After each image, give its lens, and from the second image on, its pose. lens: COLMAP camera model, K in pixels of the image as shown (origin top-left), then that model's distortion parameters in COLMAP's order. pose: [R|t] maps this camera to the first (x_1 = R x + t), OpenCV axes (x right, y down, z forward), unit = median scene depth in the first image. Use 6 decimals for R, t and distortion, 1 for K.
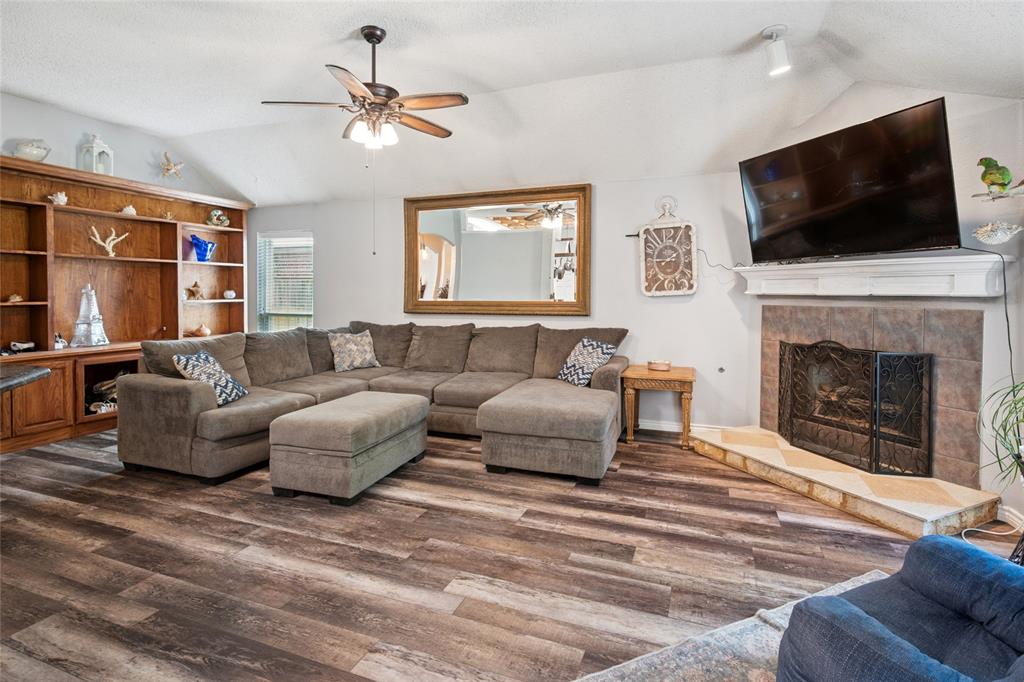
lens RADIAL K [[514.8, 0, 498.4], [0, 514.8, 319.5], [0, 0, 1]] dist [-0.003909, 0.002165]
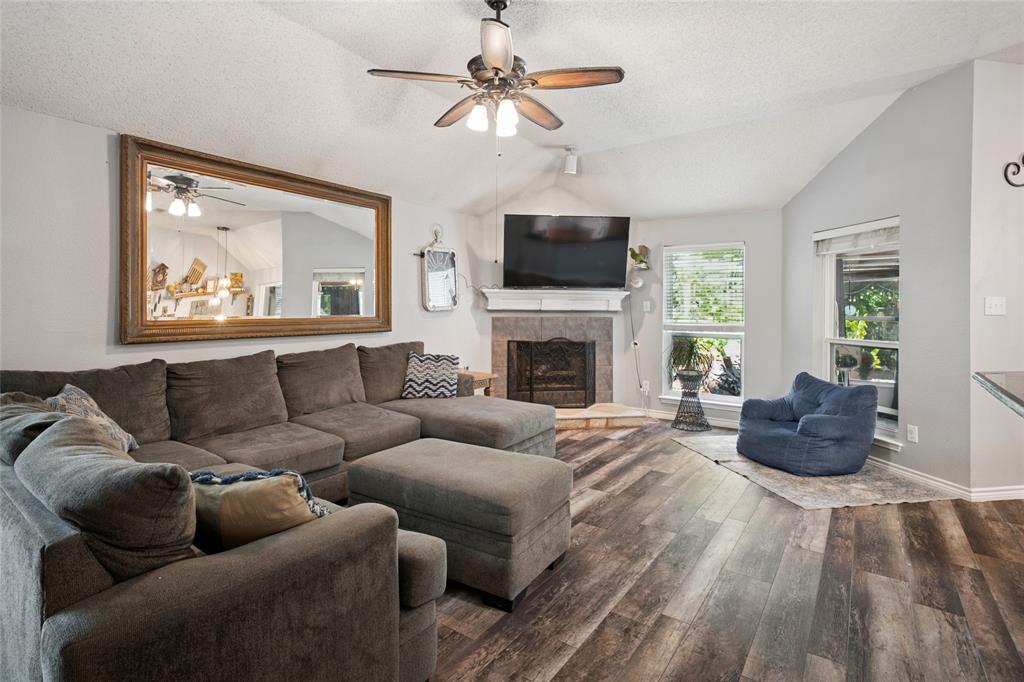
lens RADIAL K [[514.8, 0, 511.3], [0, 514.8, 314.3], [0, 0, 1]] dist [-0.003909, 0.002165]
pose [[0.219634, -0.012389, 0.975504, -1.188332], [0.042482, 0.999092, 0.003124, -0.052865], [-0.974657, 0.040756, 0.219961, 0.914457]]
